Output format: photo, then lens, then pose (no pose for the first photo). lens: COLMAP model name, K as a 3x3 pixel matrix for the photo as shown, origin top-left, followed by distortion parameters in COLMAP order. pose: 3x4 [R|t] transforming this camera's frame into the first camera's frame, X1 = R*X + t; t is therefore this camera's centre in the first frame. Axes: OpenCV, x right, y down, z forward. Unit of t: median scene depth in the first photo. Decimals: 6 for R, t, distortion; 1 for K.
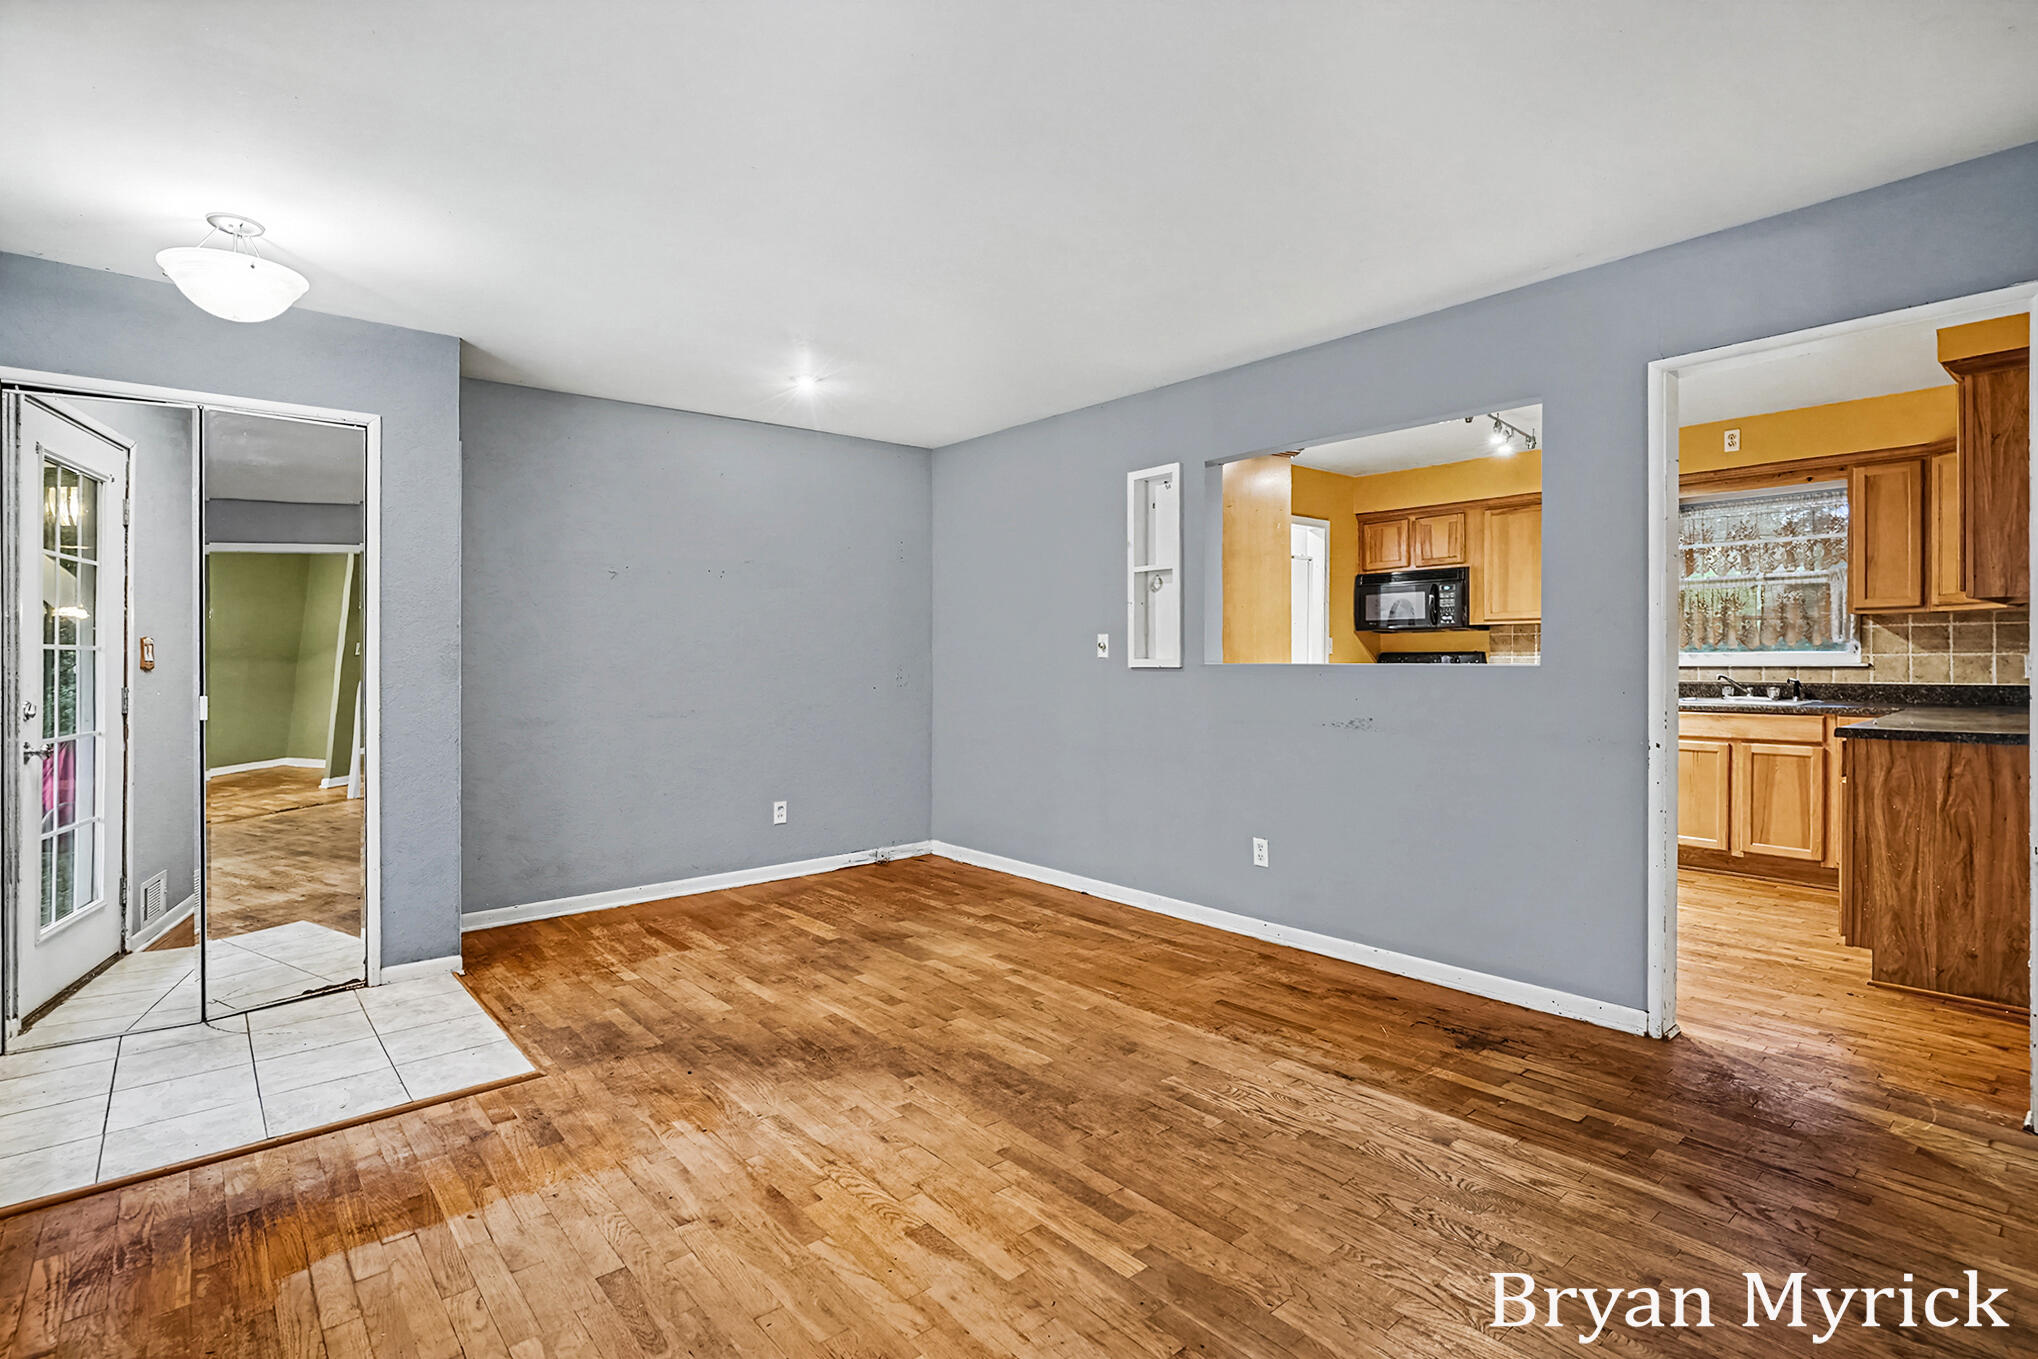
lens RADIAL K [[983.4, 0, 1018.7], [0, 983.4, 690.1], [0, 0, 1]] dist [-0.010852, 0.001999]
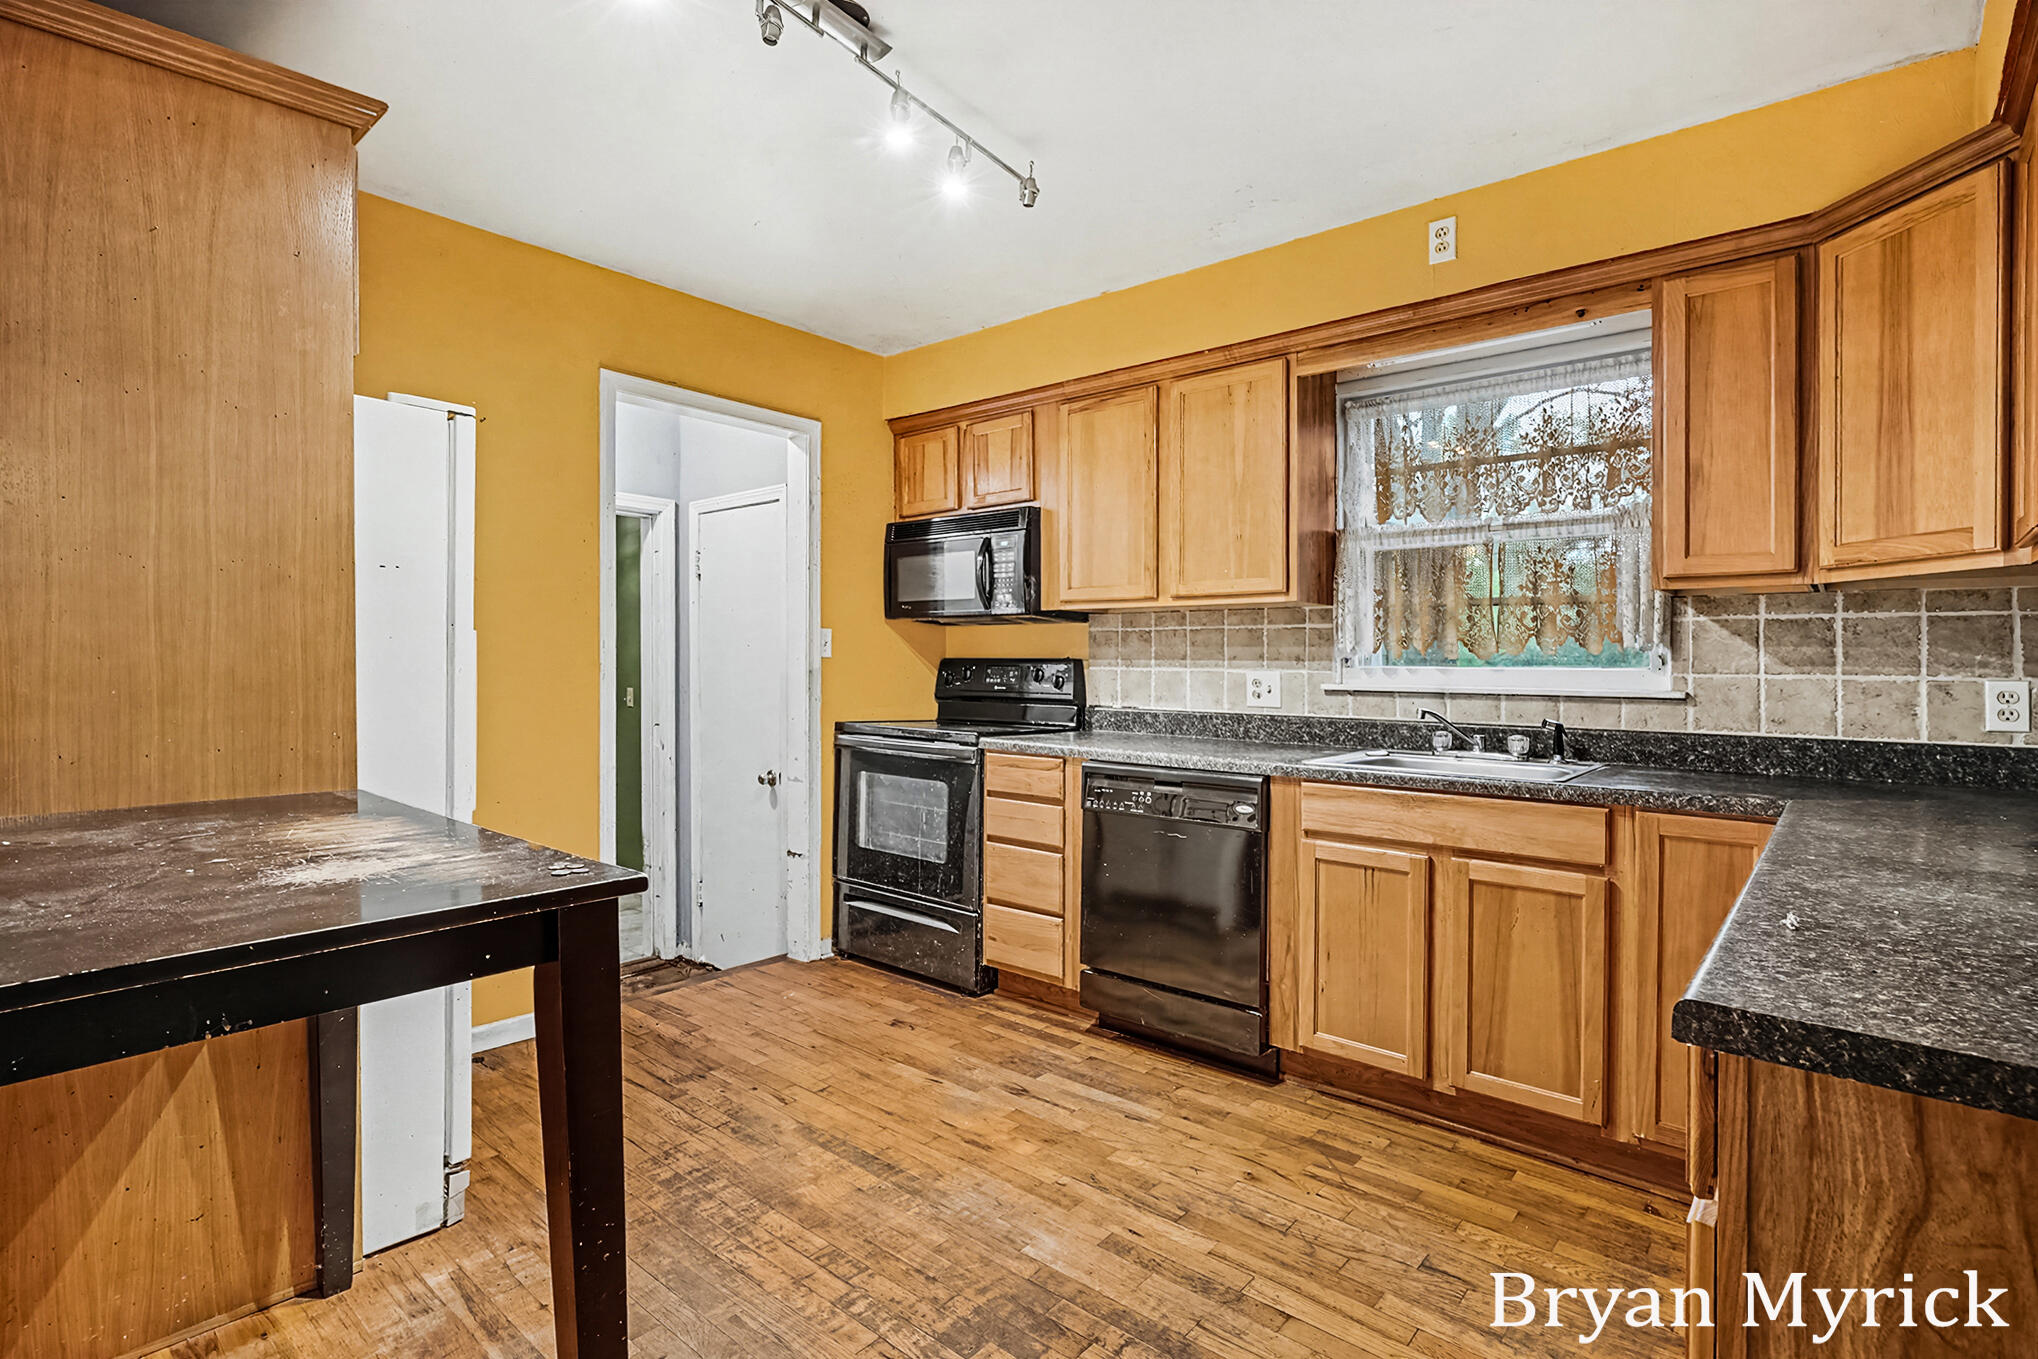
lens RADIAL K [[983.4, 0, 1039.0], [0, 983.4, 677.5], [0, 0, 1]] dist [-0.010852, 0.001999]
pose [[0.985396, 0.017729, 0.169355, 0.450122], [-0.013979, 0.999631, -0.023307, -0.018214], [-0.169706, 0.020599, 0.985279, 0.551706]]
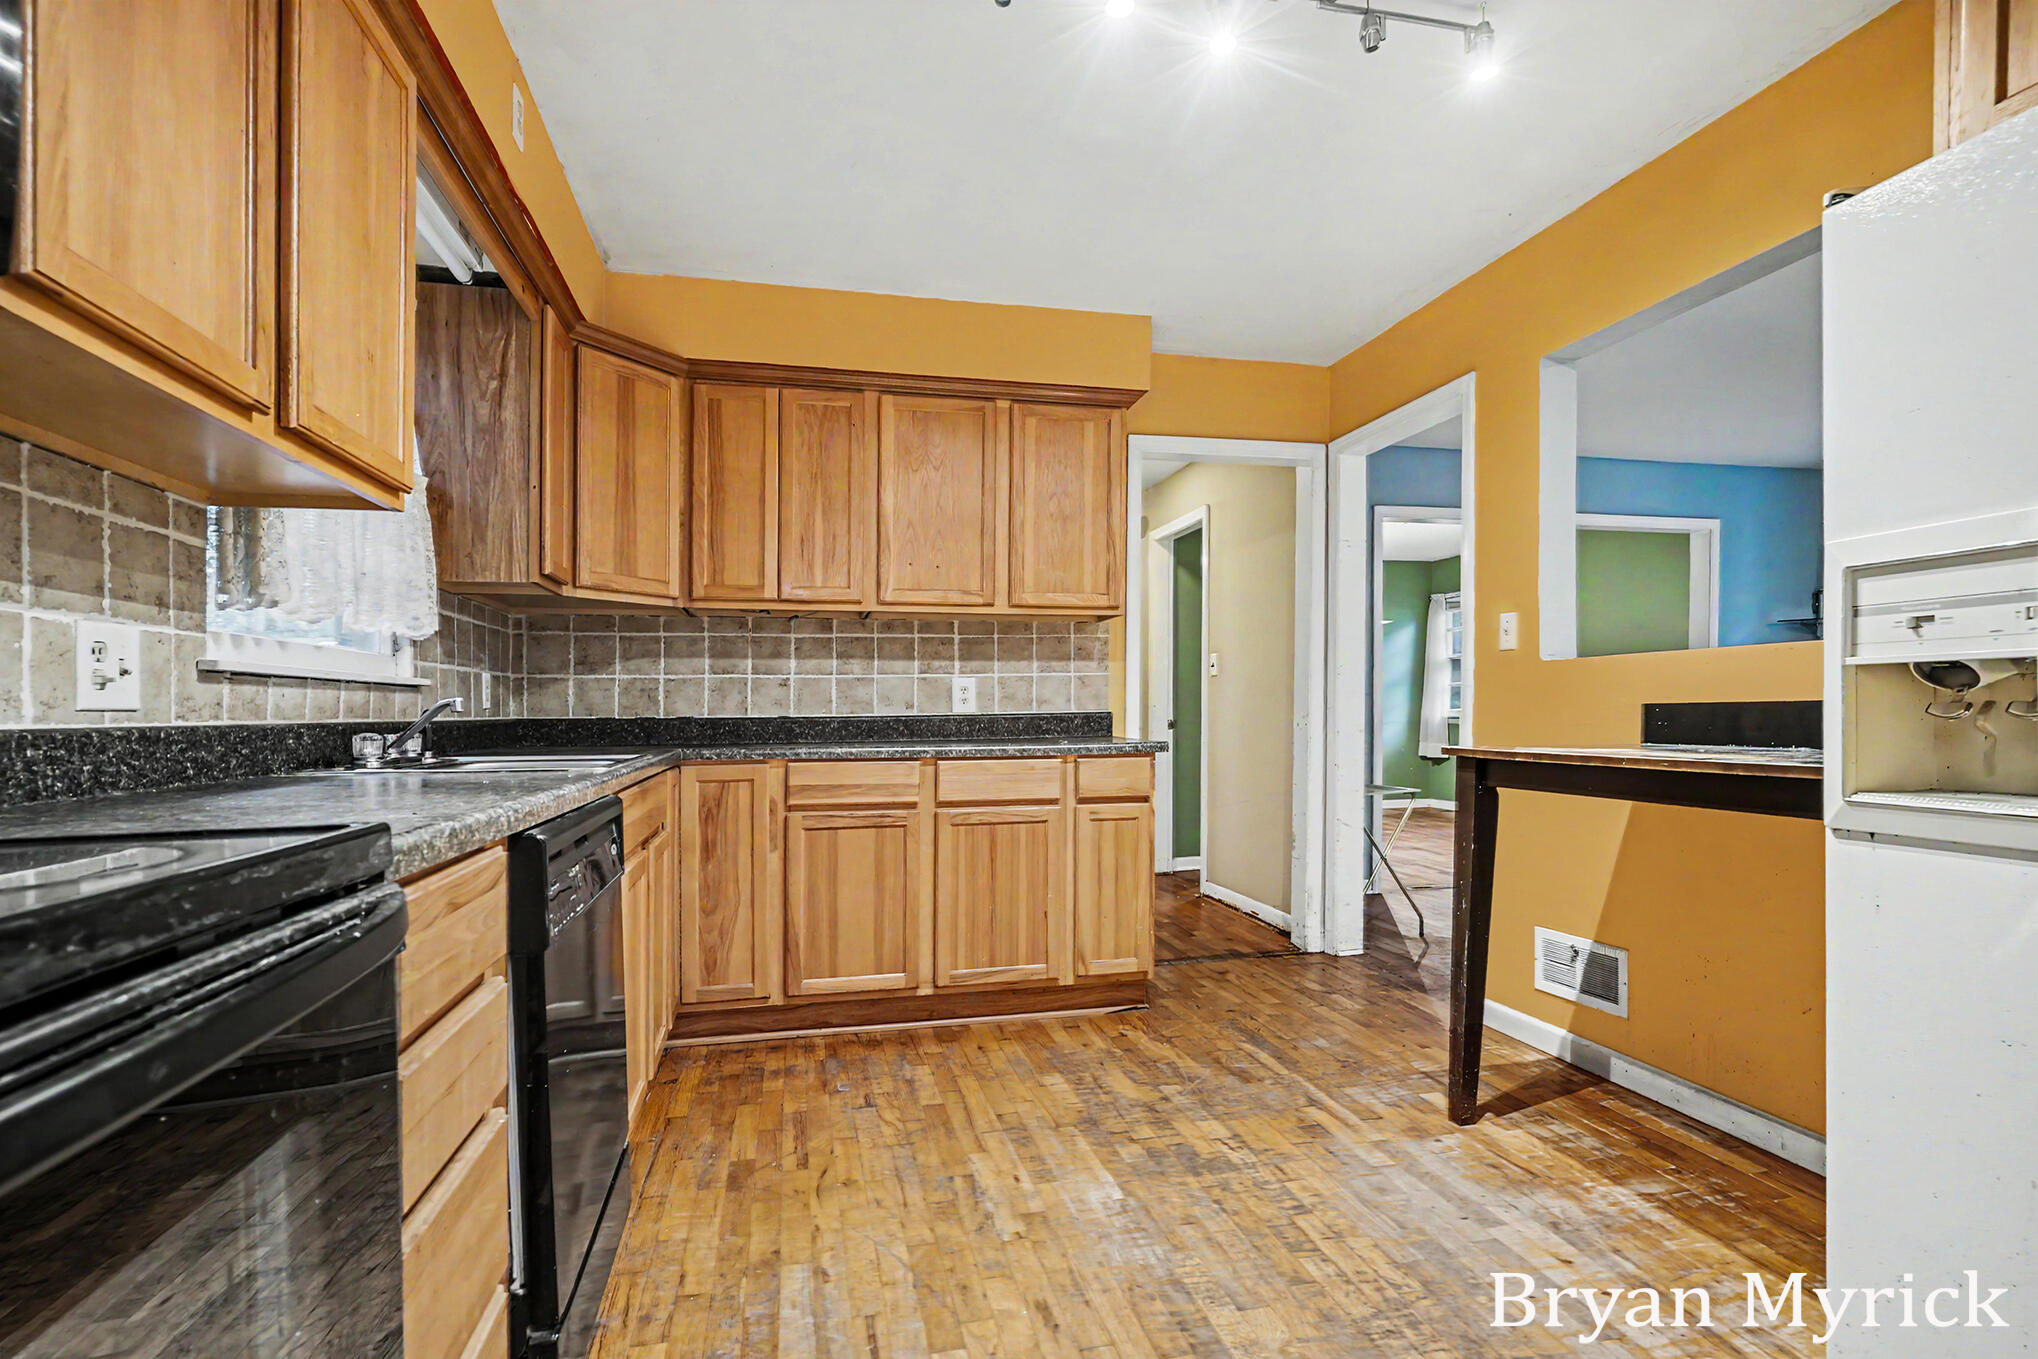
lens RADIAL K [[983.4, 0, 1039.2], [0, 983.4, 716.5], [0, 0, 1]] dist [-0.010852, 0.001999]
pose [[-0.890630, 0.016376, 0.454434, 0.333275], [0.034523, 0.998902, 0.031665, -0.012591], [-0.453417, 0.043890, -0.890217, 1.492777]]
